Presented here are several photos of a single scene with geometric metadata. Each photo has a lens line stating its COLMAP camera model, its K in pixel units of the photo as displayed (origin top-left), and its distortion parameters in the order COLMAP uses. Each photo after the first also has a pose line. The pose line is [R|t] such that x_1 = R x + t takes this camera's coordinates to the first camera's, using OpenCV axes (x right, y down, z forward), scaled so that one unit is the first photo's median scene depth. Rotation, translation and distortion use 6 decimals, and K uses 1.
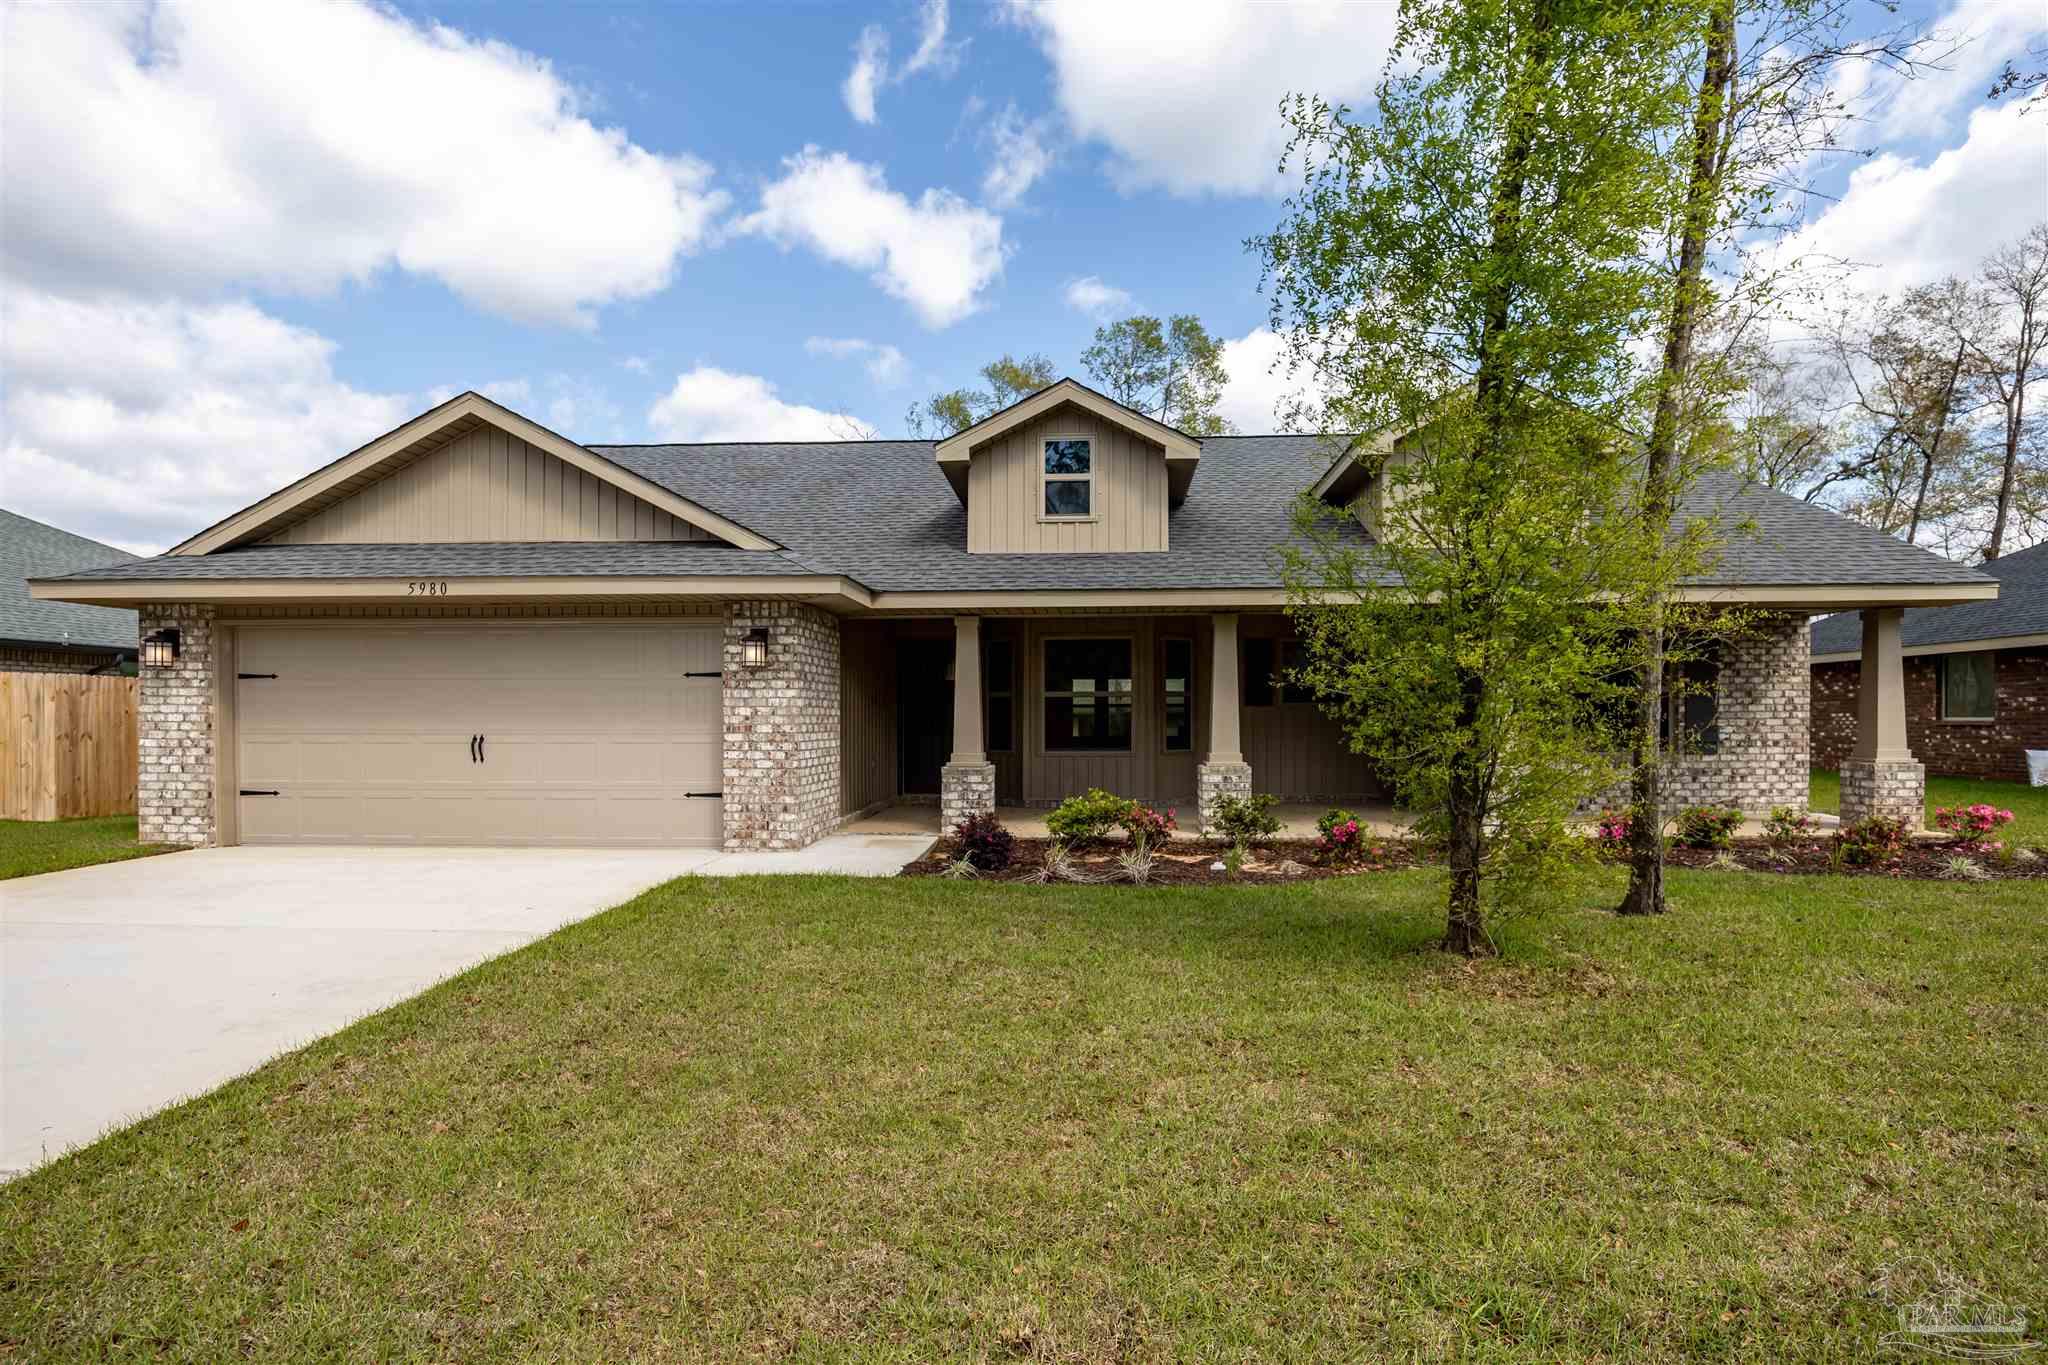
lens RADIAL K [[1038.2, 0, 1024.8], [0, 1038.2, 682.6], [0, 0, 1]] dist [-0.014126, -0.000438]
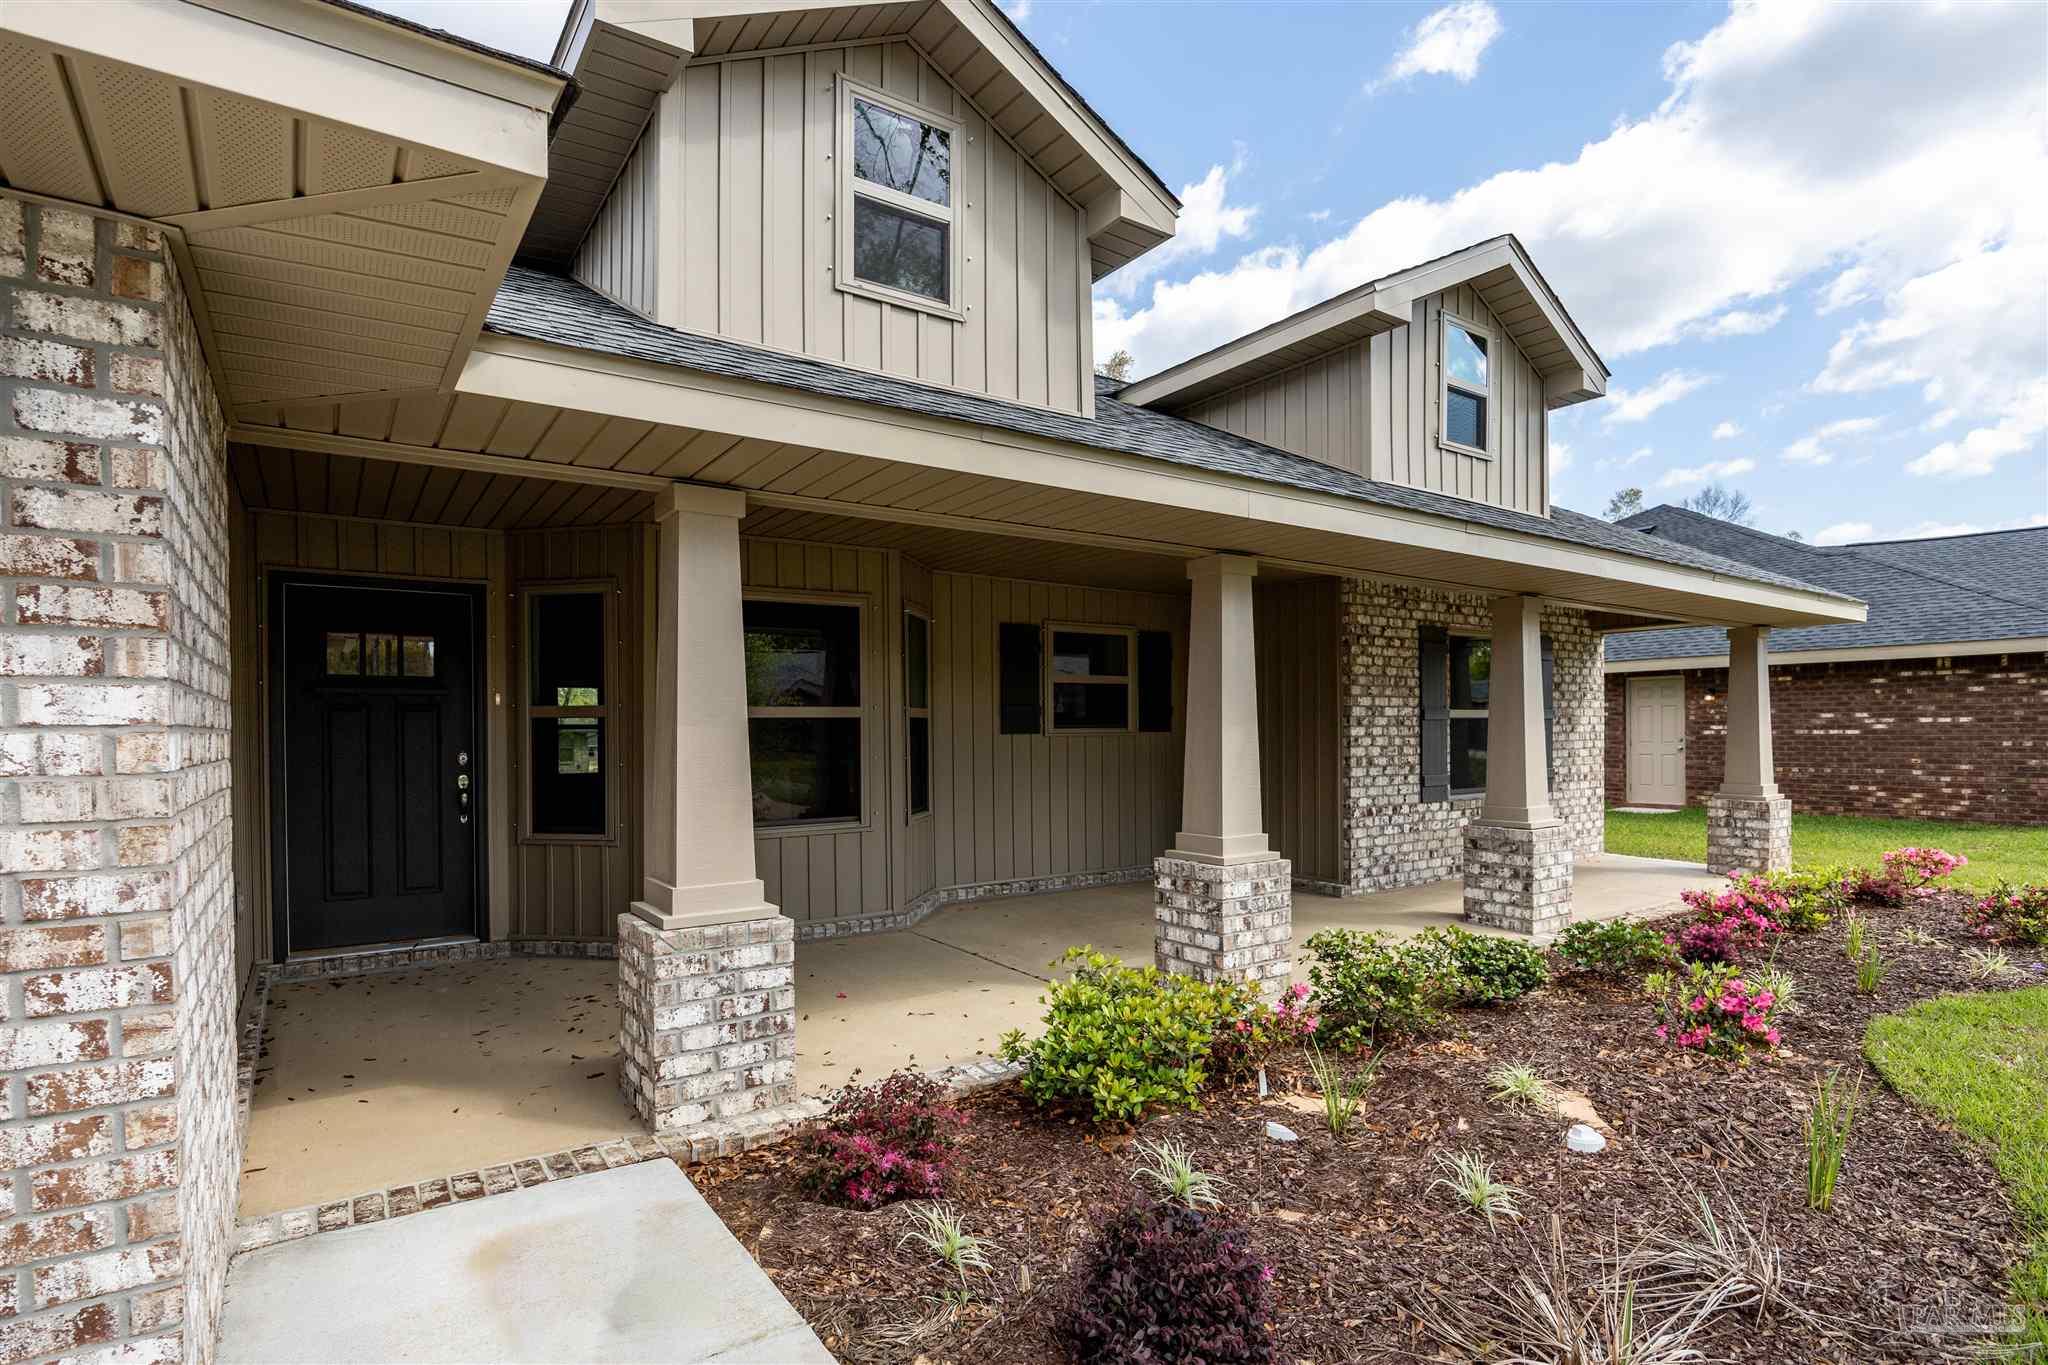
lens RADIAL K [[1038.2, 0, 1069.0], [0, 1038.2, 728.7], [0, 0, 1]] dist [-0.014126, -0.000438]
pose [[0.765329, -0.000951, 0.643639, -0.190689], [-0.016236, 0.999652, 0.020783, 0.007366], [-0.643434, -0.026356, 0.765047, 0.667001]]
